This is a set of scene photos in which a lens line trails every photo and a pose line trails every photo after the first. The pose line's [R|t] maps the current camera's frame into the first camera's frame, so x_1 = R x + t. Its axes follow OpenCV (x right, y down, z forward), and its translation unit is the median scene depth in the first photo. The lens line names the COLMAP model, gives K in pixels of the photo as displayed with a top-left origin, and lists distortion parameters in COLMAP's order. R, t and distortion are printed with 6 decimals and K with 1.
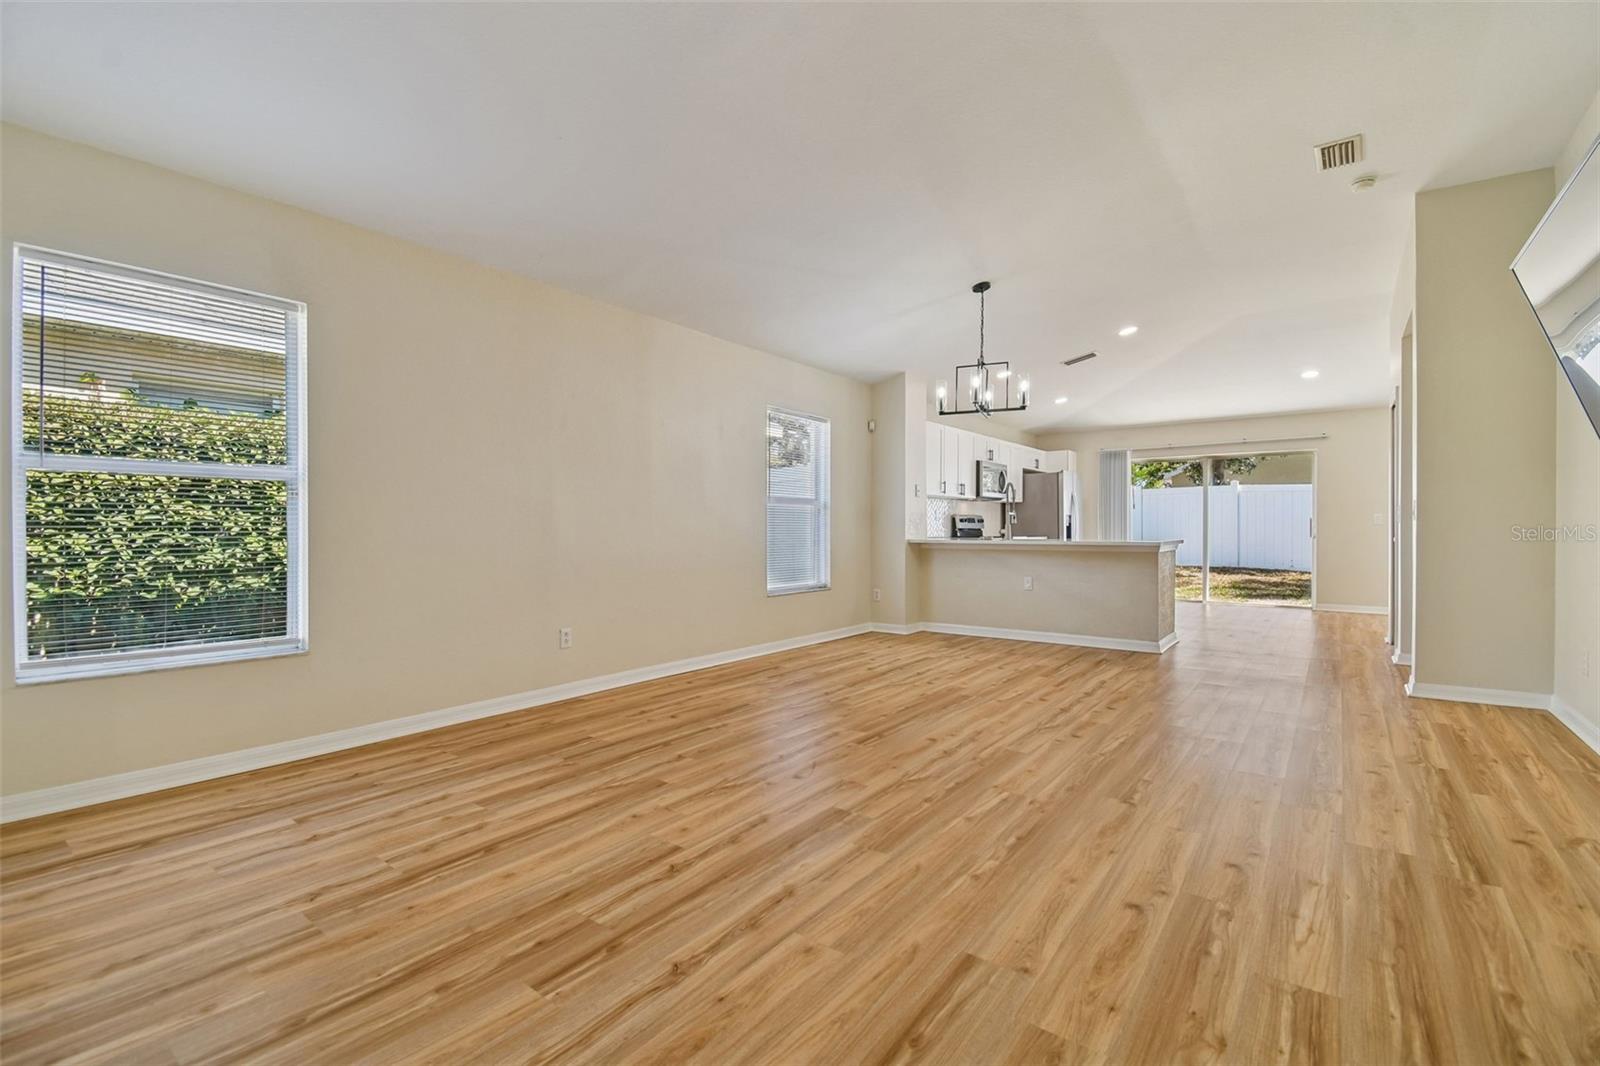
lens RADIAL K [[708.6, 0, 809.3], [0, 708.6, 535.4], [0, 0, 1]] dist [0.014742, -0.007718]
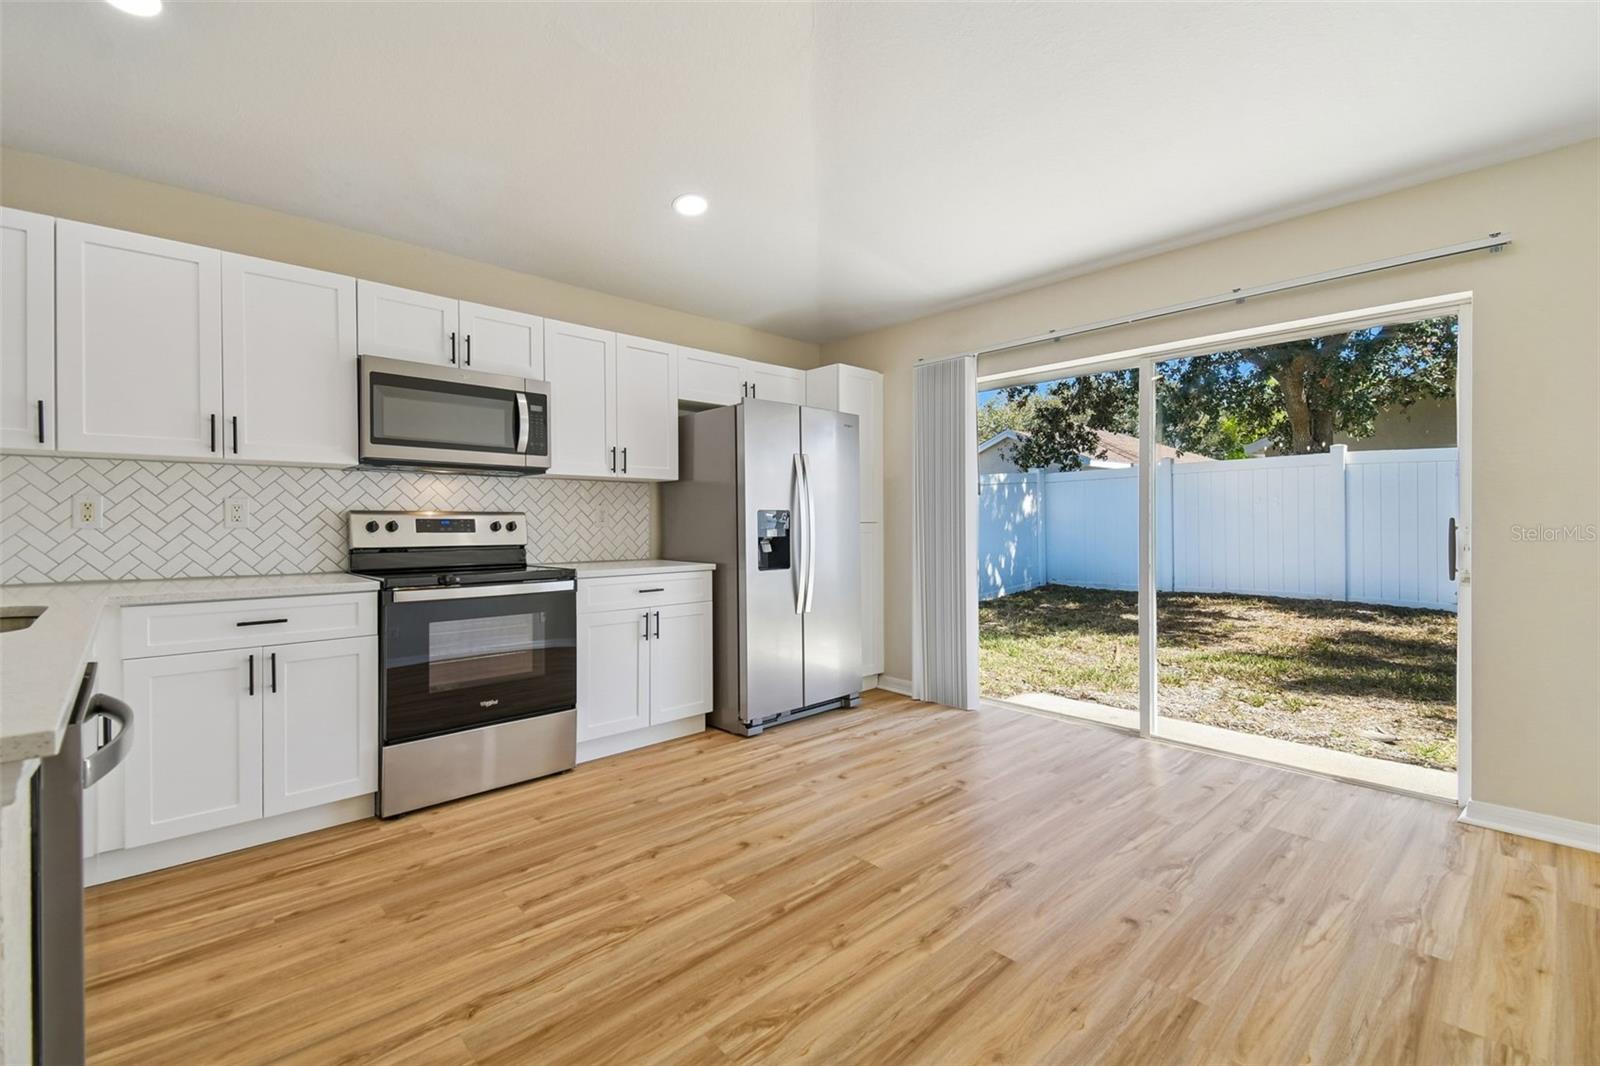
lens RADIAL K [[708.6, 0, 792.3], [0, 708.6, 524.1], [0, 0, 1]] dist [0.014742, -0.007718]
pose [[0.983745, 0.005227, -0.179496, 0.419184], [-0.005941, 0.999976, -0.003443, -0.018642], [0.179473, 0.004454, 0.983753, 0.565083]]
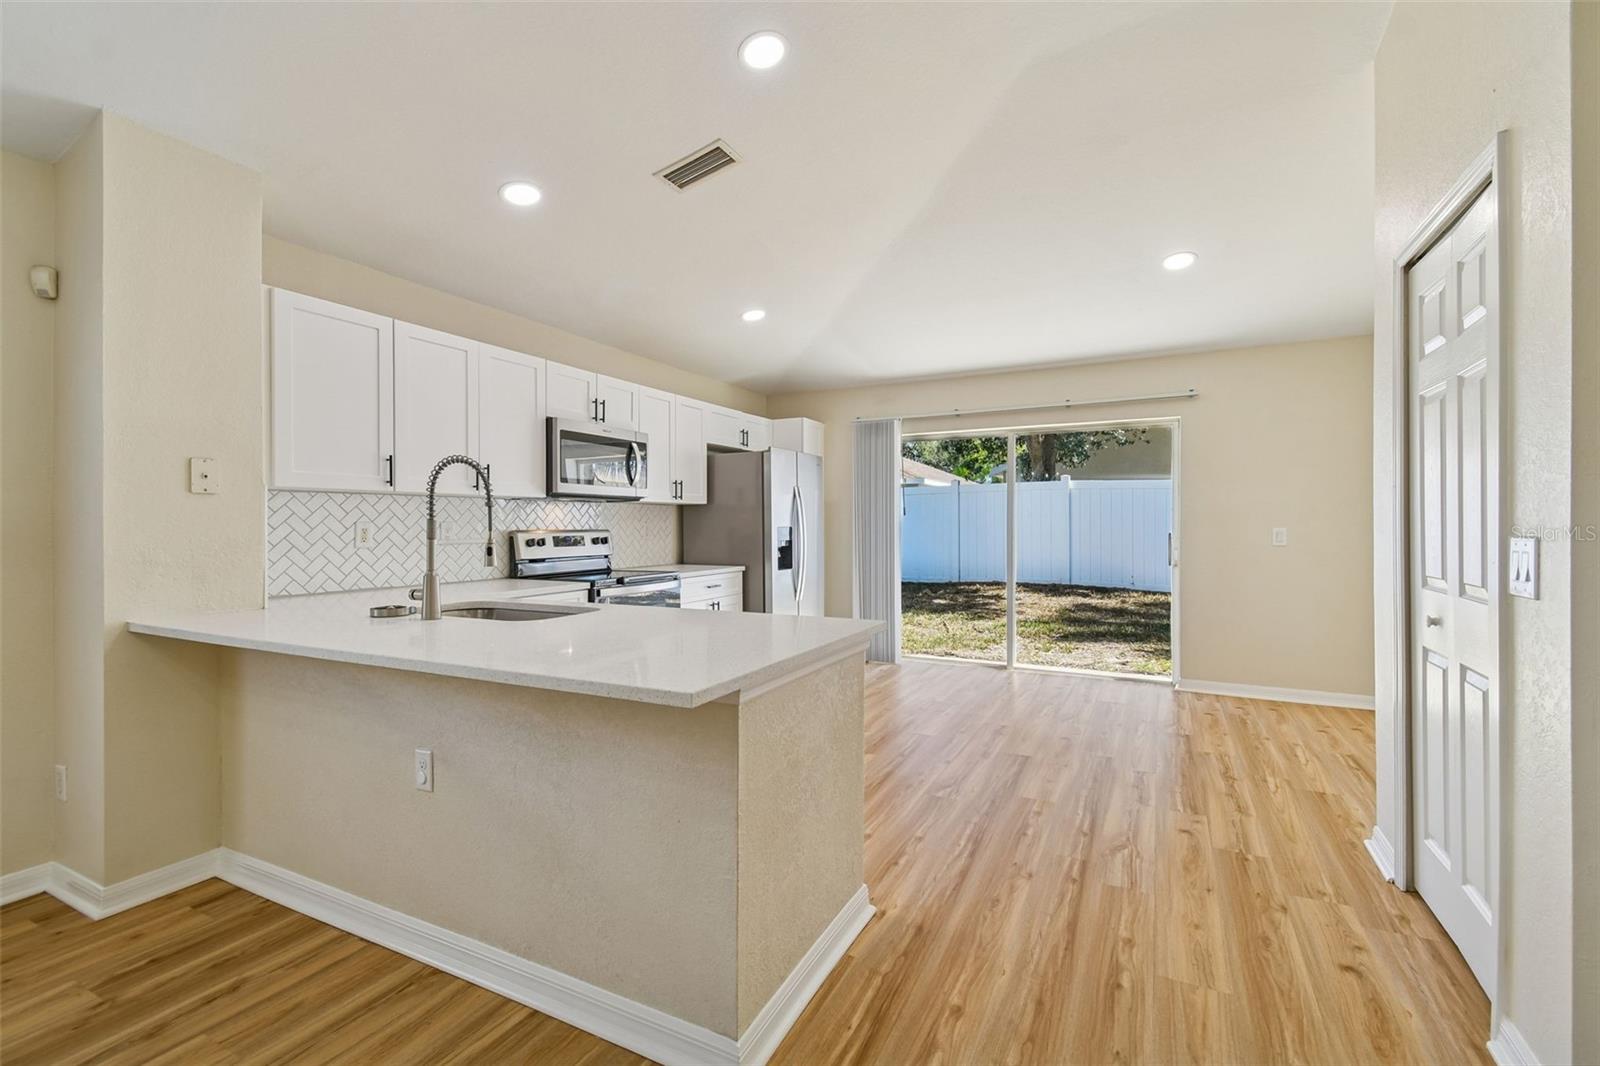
lens RADIAL K [[708.6, 0, 795.0], [0, 708.6, 525.8], [0, 0, 1]] dist [0.014742, -0.007718]
pose [[0.986648, -0.001575, 0.162858, 0.262341], [0.002966, 0.999961, -0.008298, -0.023501], [-0.162839, 0.008670, 0.986615, 0.411279]]
